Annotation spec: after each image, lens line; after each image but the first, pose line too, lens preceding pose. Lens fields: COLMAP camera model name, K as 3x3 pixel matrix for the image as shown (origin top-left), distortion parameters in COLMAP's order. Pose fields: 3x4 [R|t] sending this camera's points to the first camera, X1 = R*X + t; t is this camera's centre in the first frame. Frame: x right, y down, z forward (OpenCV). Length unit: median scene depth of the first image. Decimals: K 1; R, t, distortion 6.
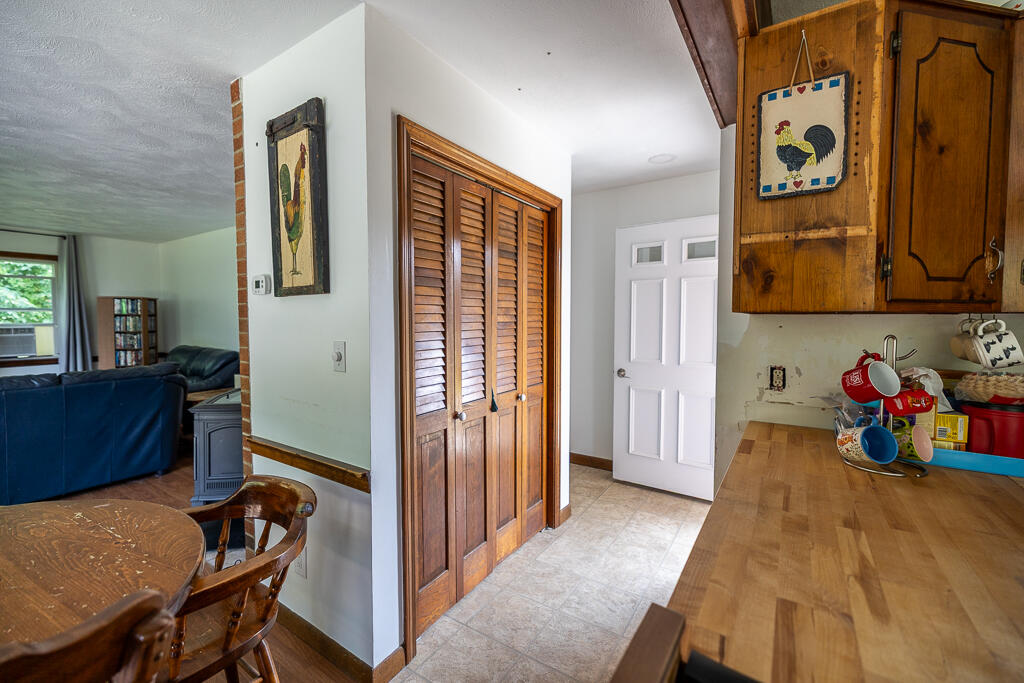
lens RADIAL K [[436.6, 0, 509.8], [0, 436.6, 339.2], [0, 0, 1]] dist [0.000146, 0.000596]
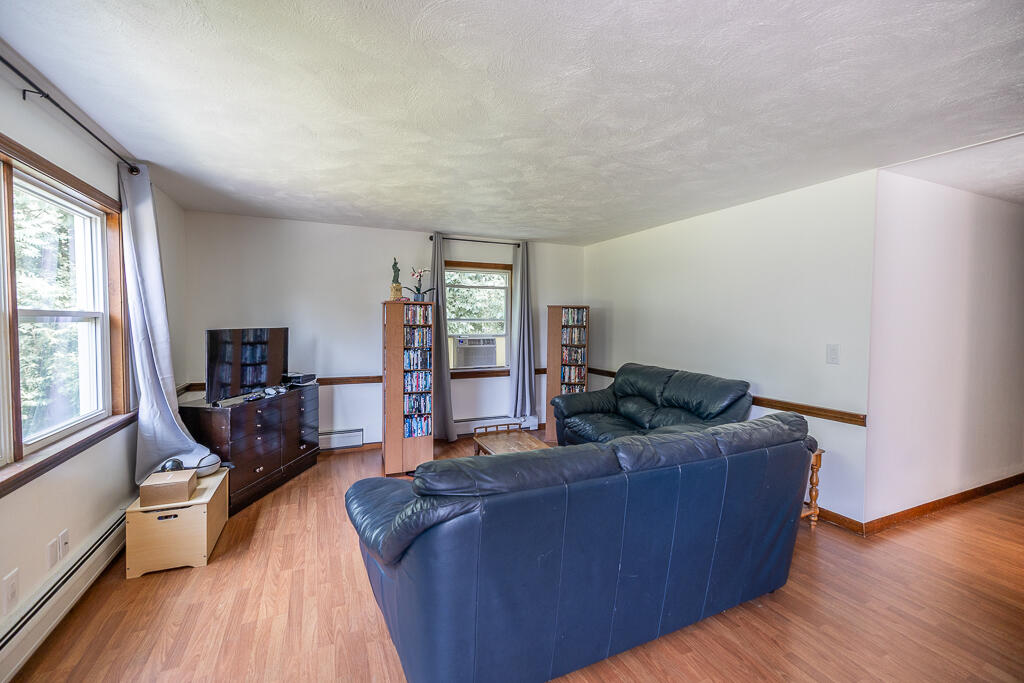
lens RADIAL K [[436.6, 0, 510.1], [0, 436.6, 337.3], [0, 0, 1]] dist [0.000146, 0.000596]
pose [[0.842658, 0.027443, -0.537750, -0.513527], [-0.026310, 0.999606, 0.009786, -0.038570], [0.537806, 0.005902, 0.843048, 0.181355]]
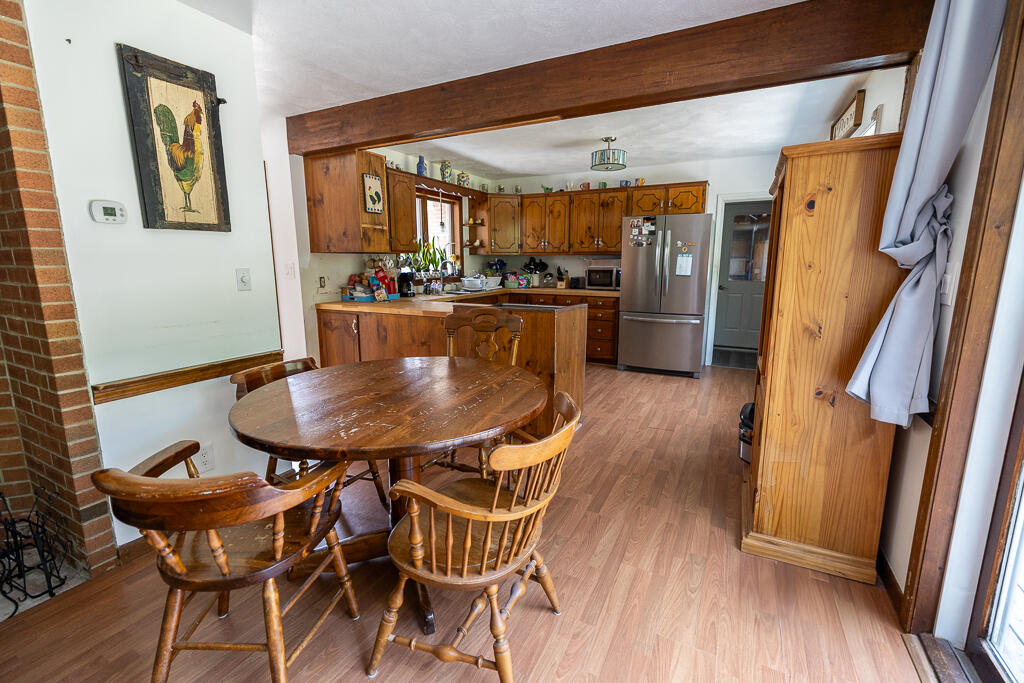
lens RADIAL K [[436.6, 0, 511.6], [0, 436.6, 338.7], [0, 0, 1]] dist [0.000146, 0.000596]
pose [[-0.112703, -0.176398, 0.977845, -1.355848], [0.049104, 0.981924, 0.182793, 0.009505], [-0.992415, 0.068617, -0.102004, 0.224633]]
